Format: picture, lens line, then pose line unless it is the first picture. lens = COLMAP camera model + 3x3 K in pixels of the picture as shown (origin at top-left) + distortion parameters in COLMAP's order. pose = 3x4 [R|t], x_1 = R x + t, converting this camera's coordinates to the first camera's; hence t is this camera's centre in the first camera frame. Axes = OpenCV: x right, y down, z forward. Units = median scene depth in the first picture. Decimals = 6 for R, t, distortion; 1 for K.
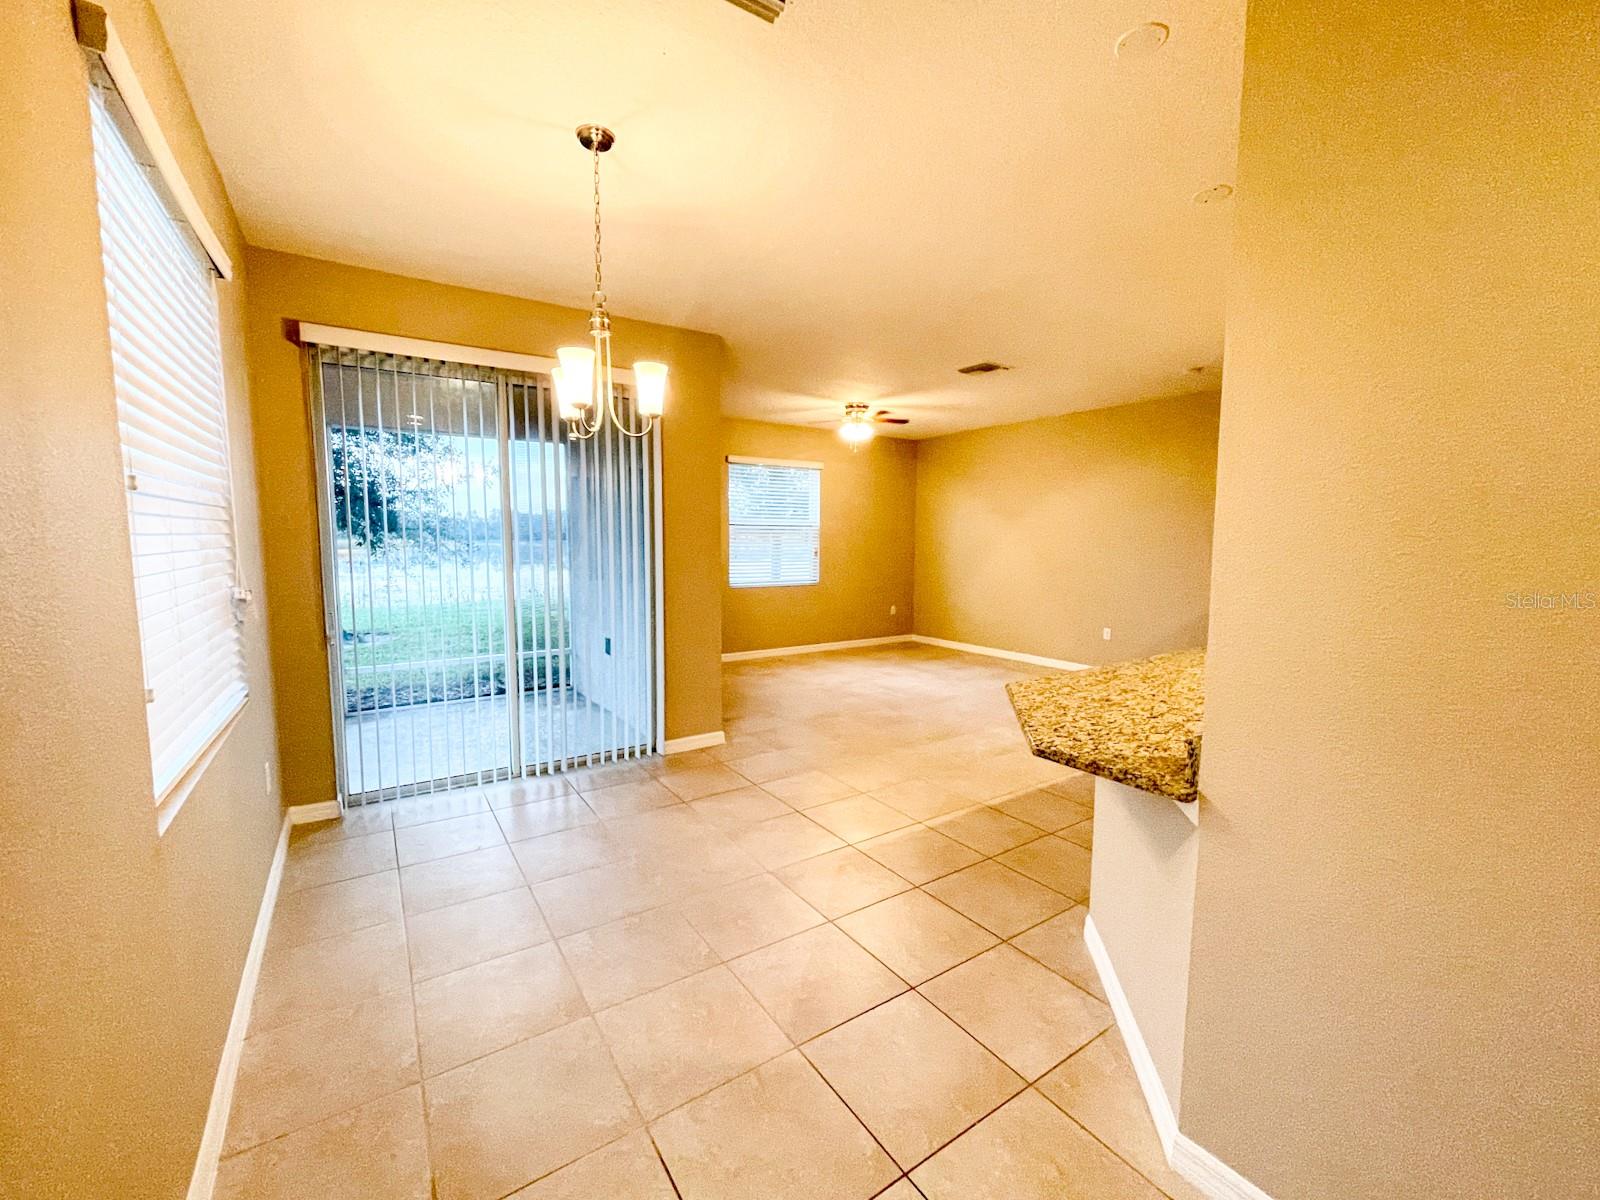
lens RADIAL K [[648.3, 0, 792.8], [0, 648.3, 606.6], [0, 0, 1]] dist [0.001790, 0.000119]
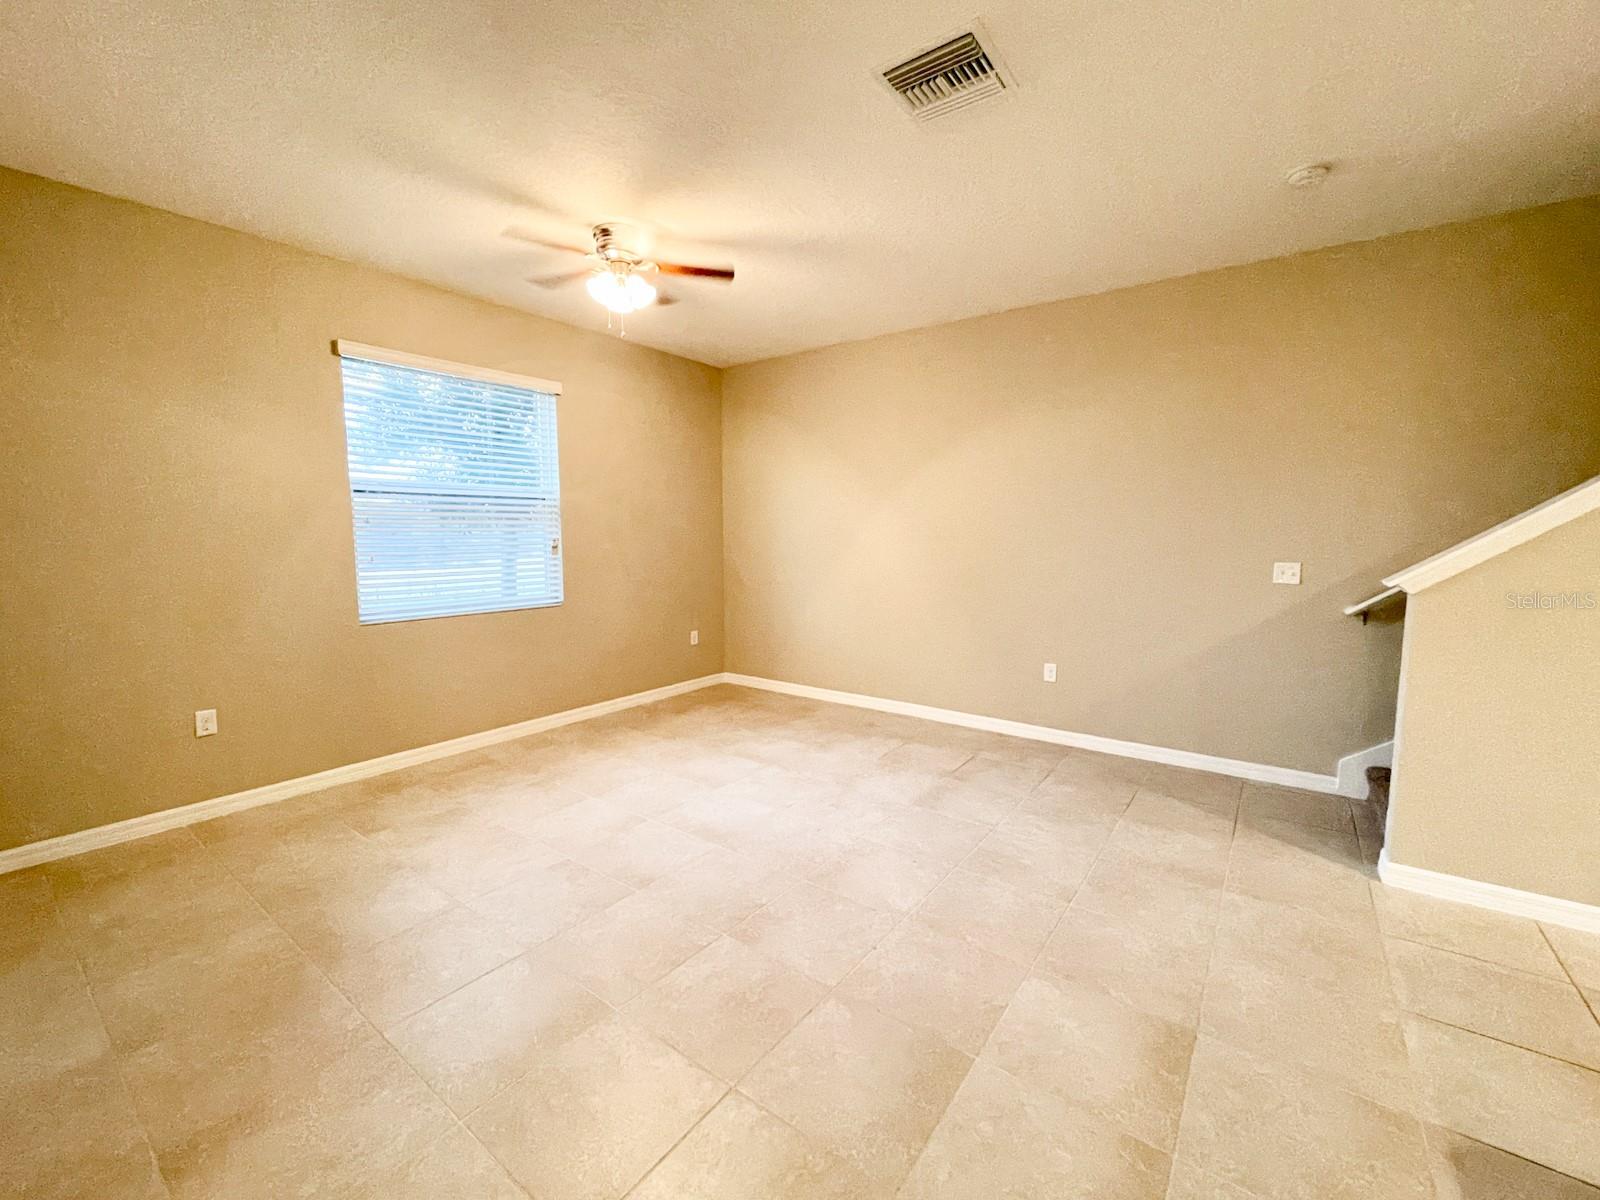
lens RADIAL K [[648.3, 0, 792.8], [0, 648.3, 606.6], [0, 0, 1]] dist [0.001790, 0.000119]
pose [[0.940782, -0.044589, 0.336068, 0.040192], [0.039890, 0.998986, 0.020877, -0.037255], [-0.336658, -0.006235, 0.941606, 0.427158]]
